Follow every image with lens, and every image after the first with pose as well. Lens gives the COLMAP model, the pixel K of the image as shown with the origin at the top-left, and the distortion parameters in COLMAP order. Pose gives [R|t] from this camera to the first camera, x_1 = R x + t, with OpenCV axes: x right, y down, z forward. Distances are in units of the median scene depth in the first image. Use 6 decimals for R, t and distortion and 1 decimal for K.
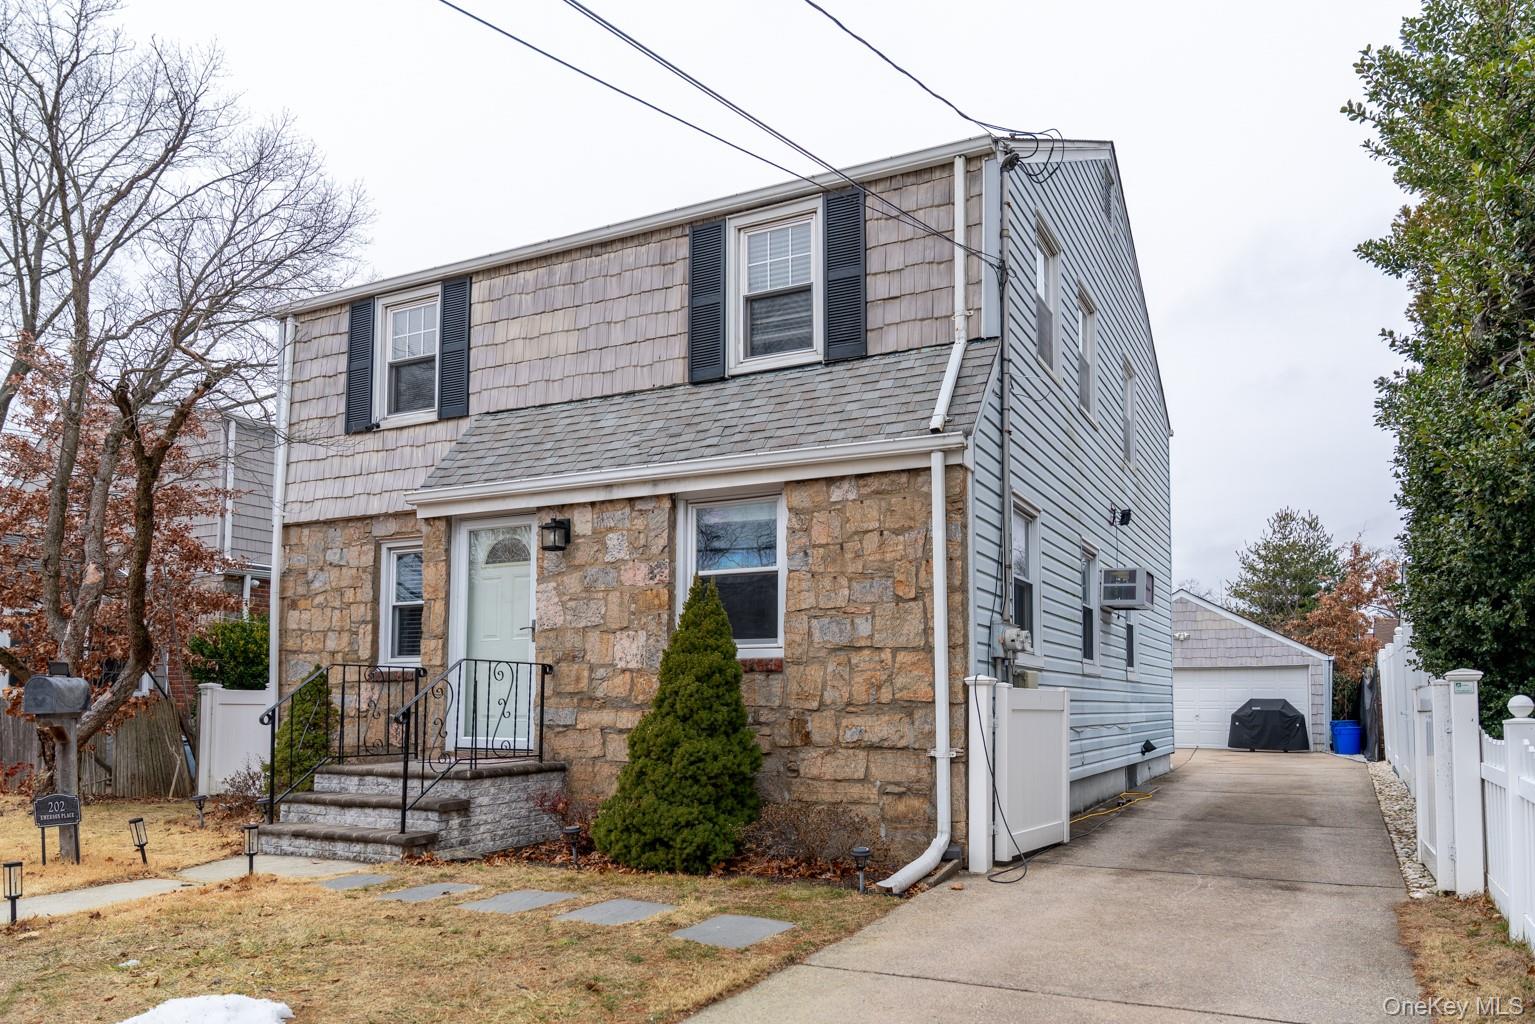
lens RADIAL K [[1099.7, 0, 767.3], [0, 1099.7, 629.4], [0, 0, 1]] dist [-0.004418, -0.000584]
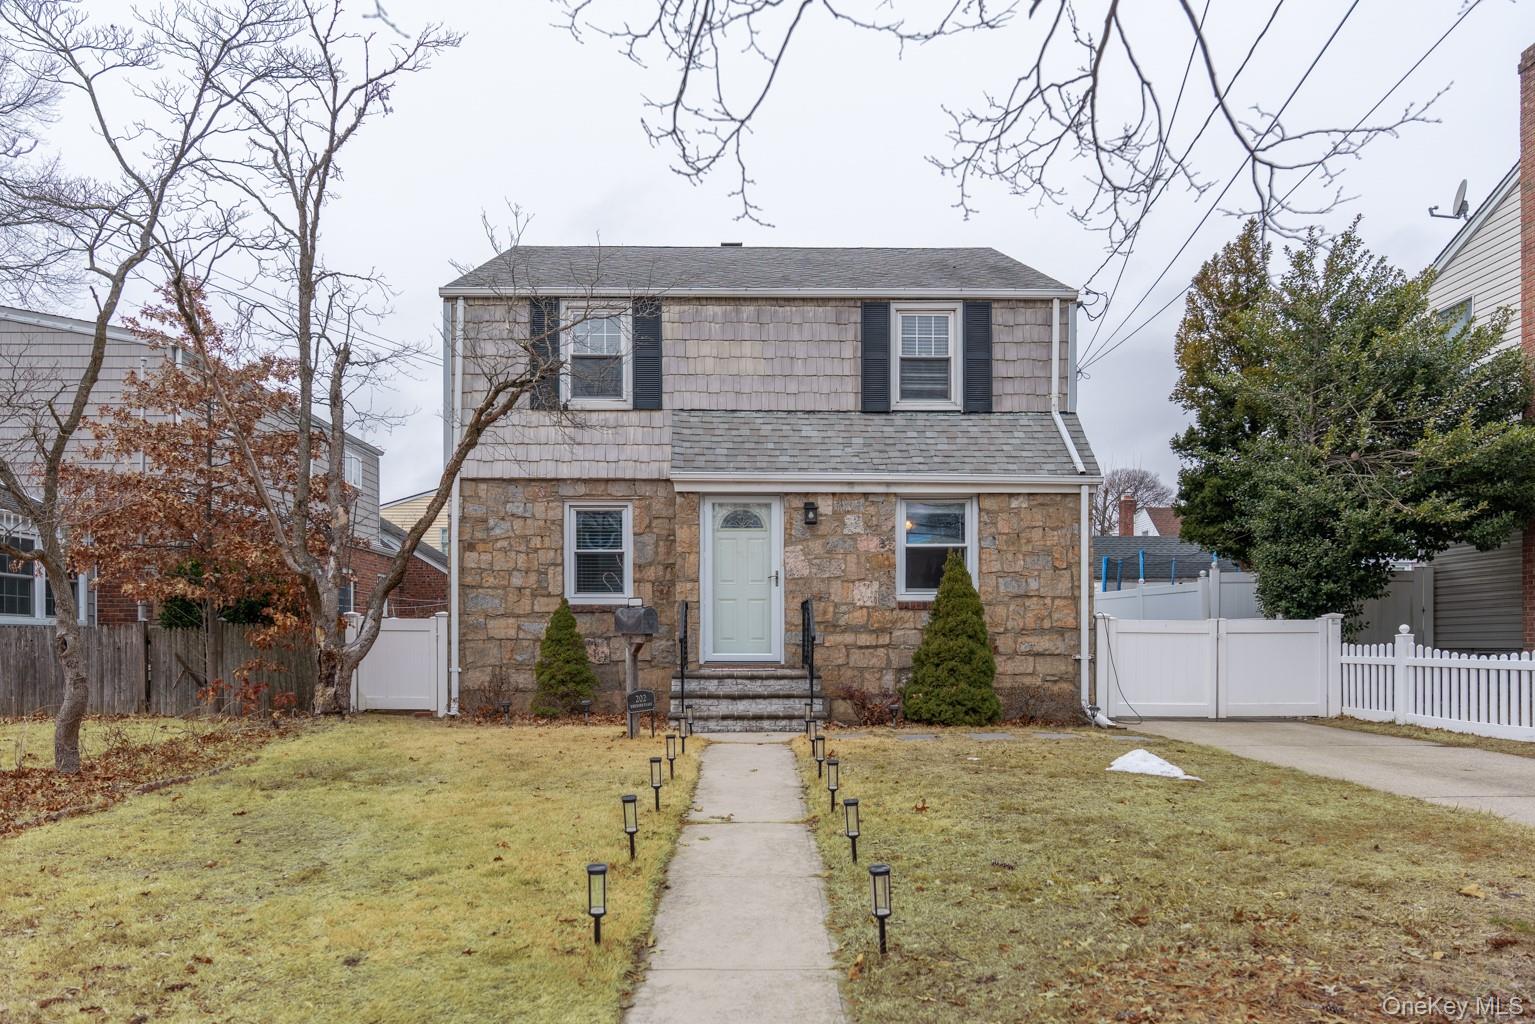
lens RADIAL K [[1099.7, 0, 767.3], [0, 1099.7, 629.4], [0, 0, 1]] dist [-0.004418, -0.000584]
pose [[0.887322, 0.002862, 0.461142, -0.926871], [-0.030456, 0.998161, 0.052409, -0.007567], [-0.460144, -0.060548, 0.885777, -0.277666]]
